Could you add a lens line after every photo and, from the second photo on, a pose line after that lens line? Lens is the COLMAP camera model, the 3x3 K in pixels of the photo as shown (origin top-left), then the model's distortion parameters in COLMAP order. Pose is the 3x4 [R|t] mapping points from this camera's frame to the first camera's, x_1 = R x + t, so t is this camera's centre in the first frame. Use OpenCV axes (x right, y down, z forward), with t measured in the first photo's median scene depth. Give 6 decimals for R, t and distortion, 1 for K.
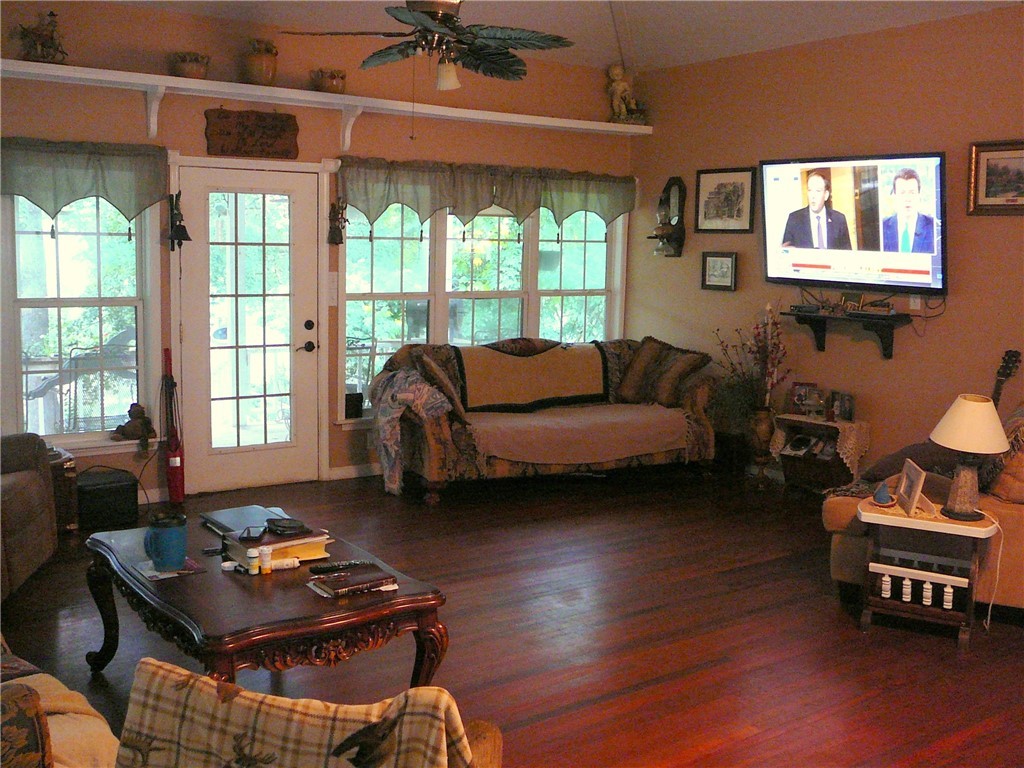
lens RADIAL K [[1034.9, 0, 512.0], [0, 1034.9, 384.0], [0, 0, 1]] dist [-0.126651, 0.190370]
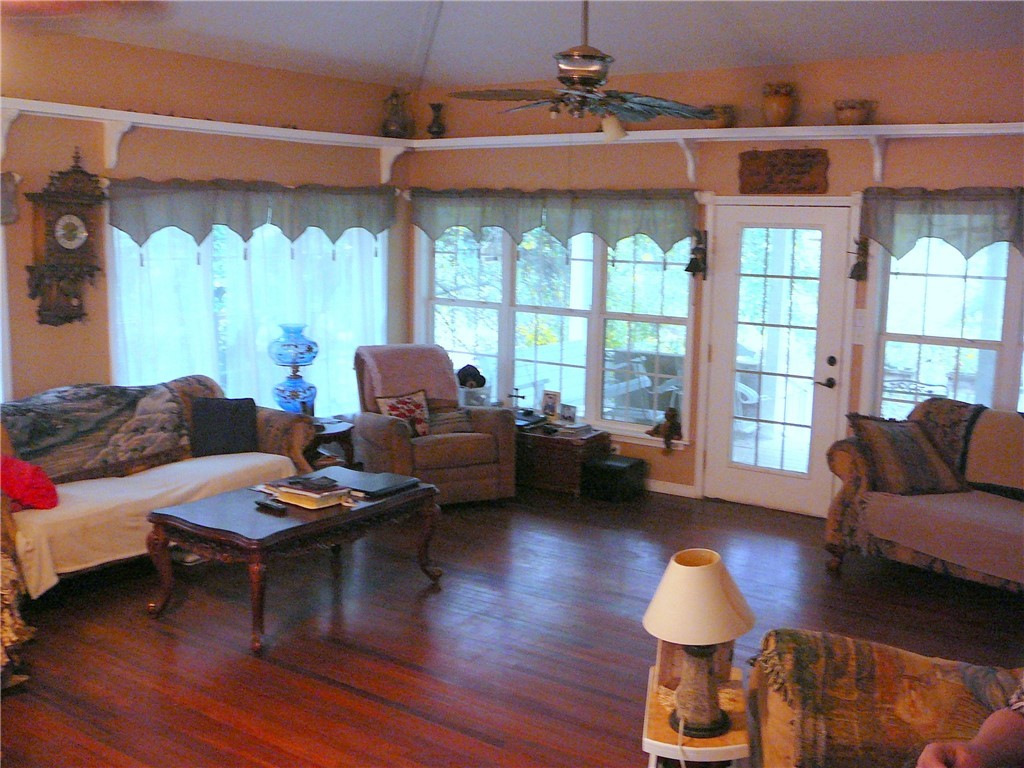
lens RADIAL K [[1034.9, 0, 512.0], [0, 1034.9, 384.0], [0, 0, 1]] dist [-0.126651, 0.190370]
pose [[0.346307, 0.136064, -0.928202, 0.645394], [-0.132281, 0.986623, 0.095274, -0.093938], [0.928748, 0.089790, 0.359673, 0.388811]]
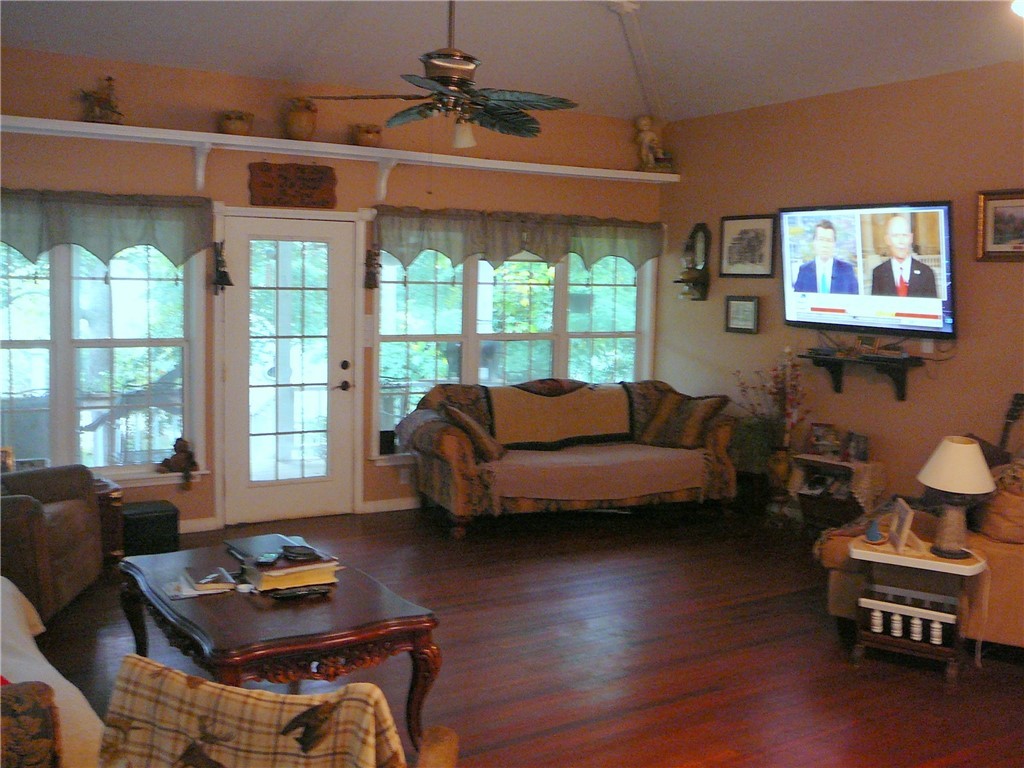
lens RADIAL K [[1034.9, 0, 512.0], [0, 1034.9, 384.0], [0, 0, 1]] dist [-0.126651, 0.190370]
pose [[0.998213, 0.005925, -0.059463, 0.038341], [-0.008091, 0.999310, -0.036251, -0.001353], [0.059207, 0.036667, 0.997572, -0.042969]]
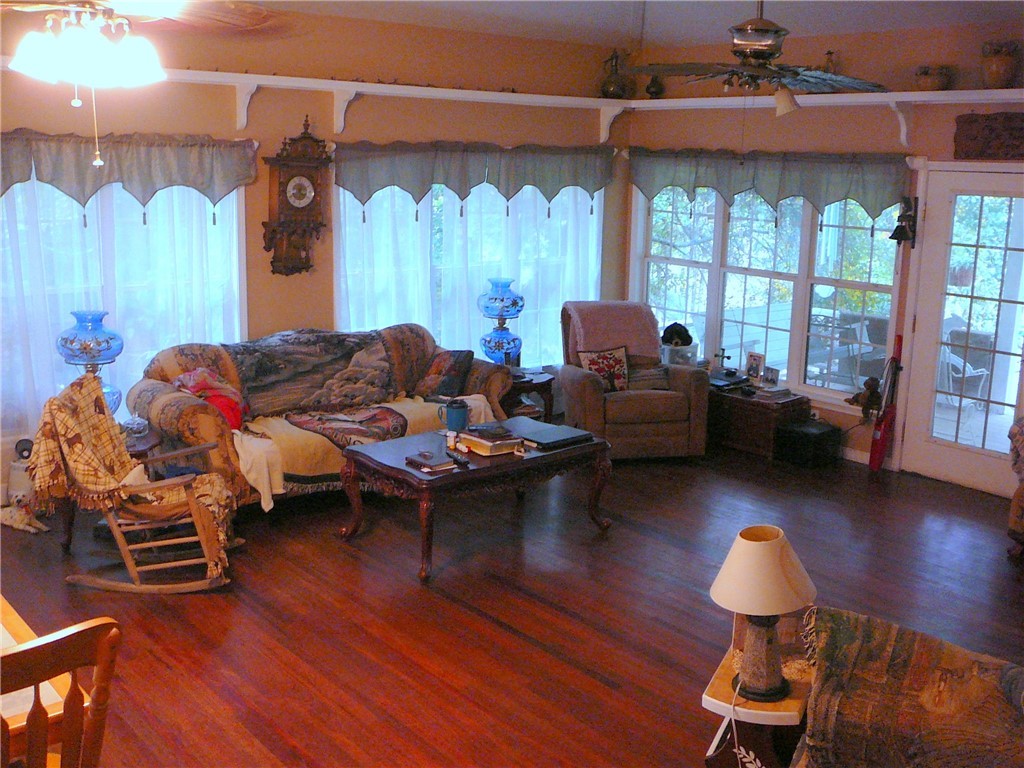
lens RADIAL K [[1034.9, 0, 512.0], [0, 1034.9, 384.0], [0, 0, 1]] dist [-0.126651, 0.190370]
pose [[0.090123, 0.198807, -0.975886, 0.703018], [-0.146587, 0.971850, 0.184447, -0.123178], [0.985084, 0.126429, 0.116729, 0.450594]]
